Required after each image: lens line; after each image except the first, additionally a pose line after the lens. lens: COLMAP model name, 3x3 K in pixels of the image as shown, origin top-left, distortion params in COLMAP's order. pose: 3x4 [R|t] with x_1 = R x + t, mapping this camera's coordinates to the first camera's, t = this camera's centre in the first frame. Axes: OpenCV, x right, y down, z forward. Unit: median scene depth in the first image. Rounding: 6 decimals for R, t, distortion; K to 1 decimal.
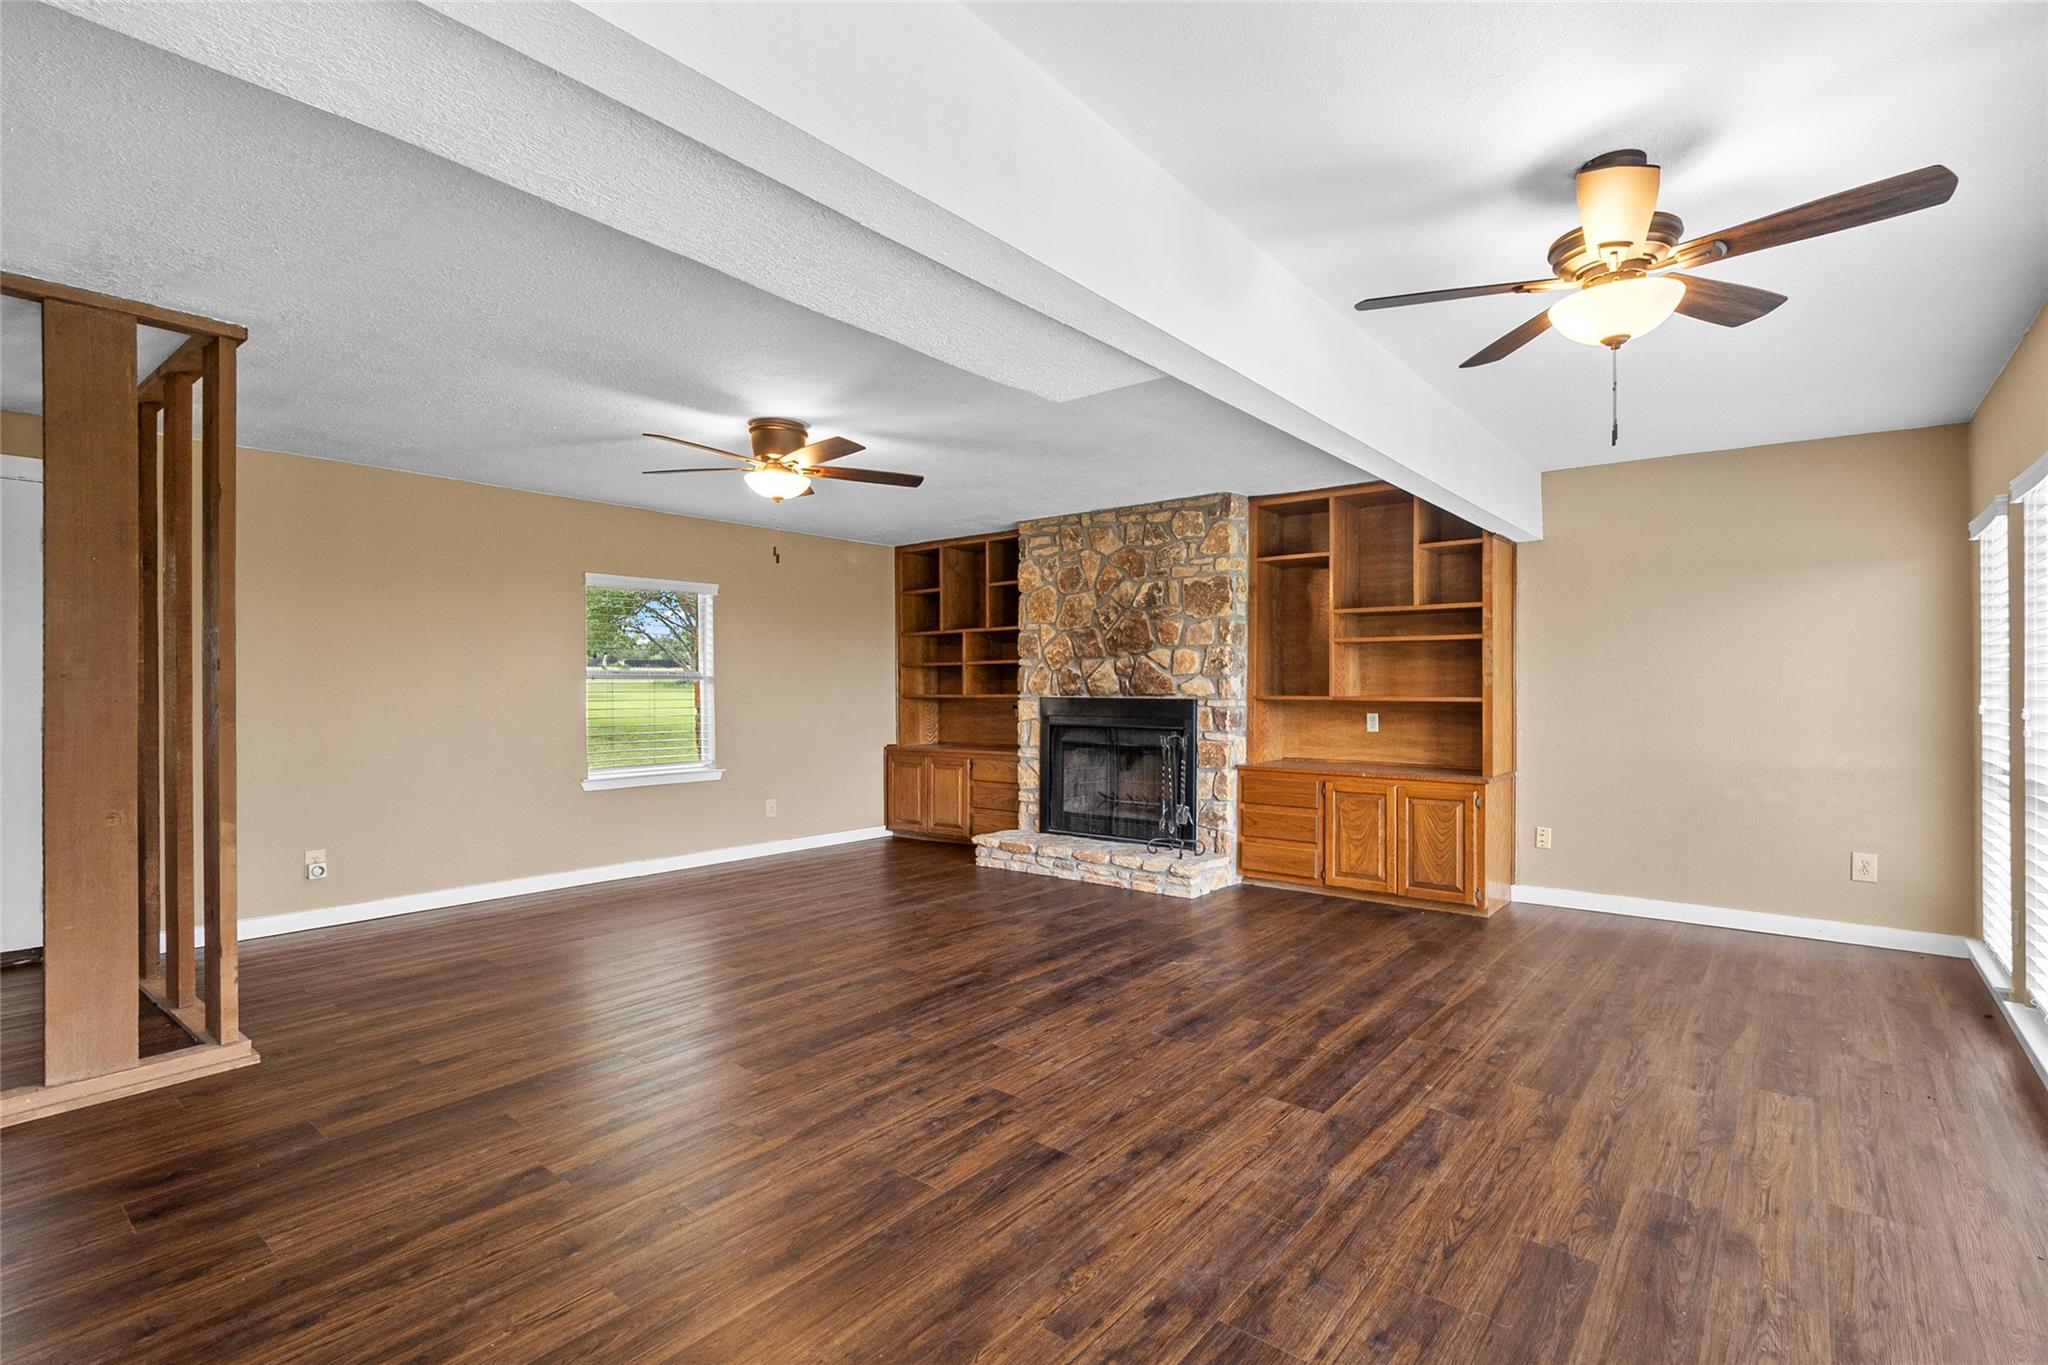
lens RADIAL K [[958.6, 0, 1007.3], [0, 958.6, 690.0], [0, 0, 1]] dist [-0.002021, -0.000279]
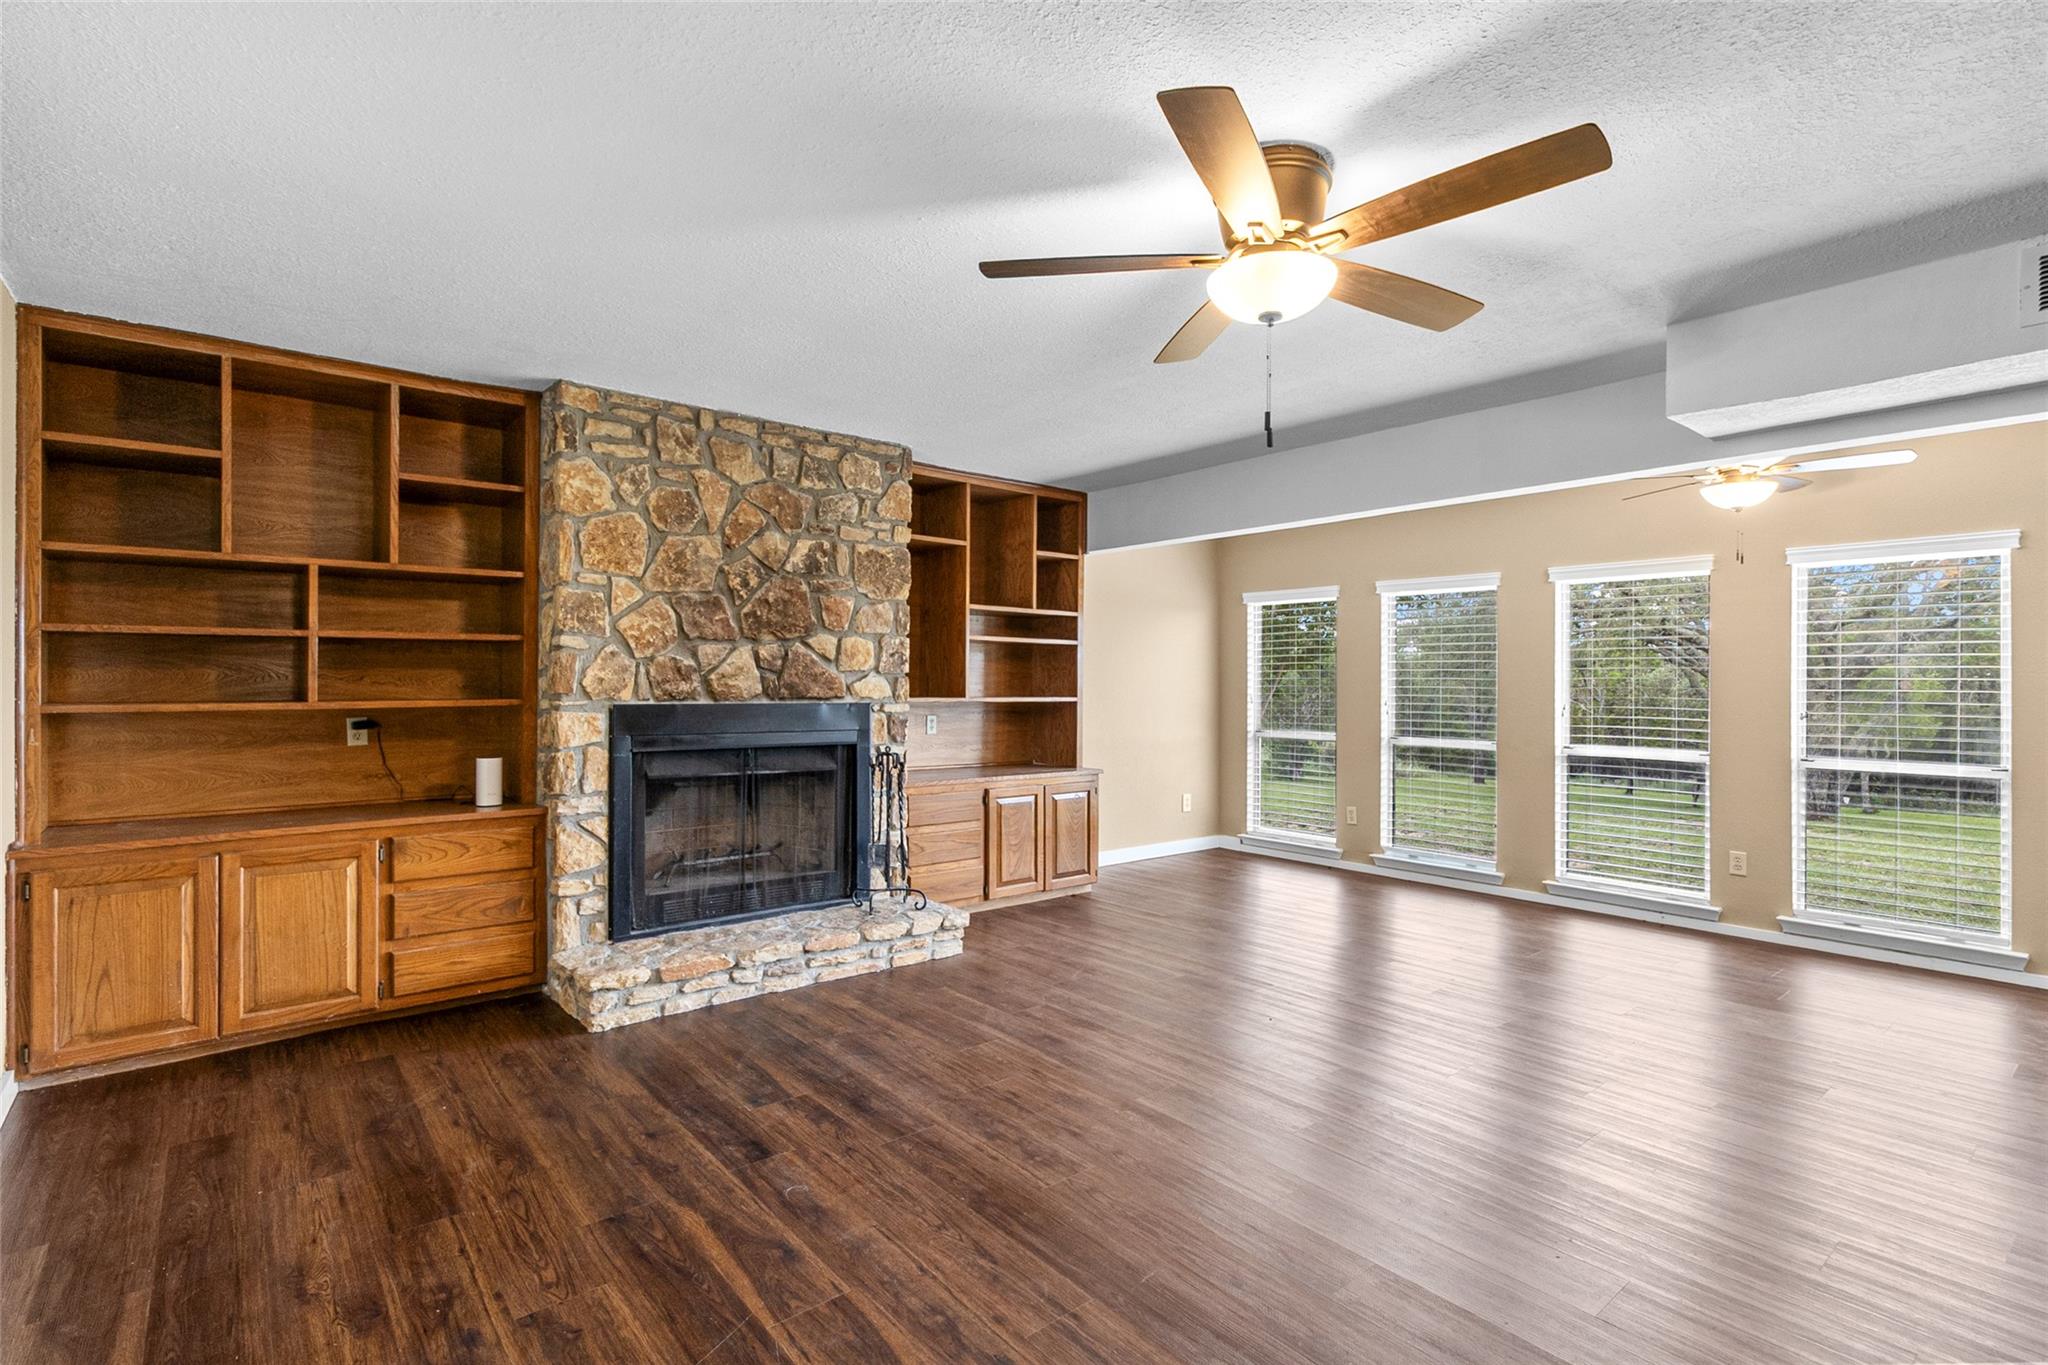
lens RADIAL K [[958.6, 0, 1007.3], [0, 958.6, 690.0], [0, 0, 1]] dist [-0.002021, -0.000279]
pose [[0.197837, -0.004183, 0.980226, -0.506955], [-0.002179, 0.999987, 0.004707, -0.004649], [-0.980232, -0.003067, 0.197825, 0.699578]]
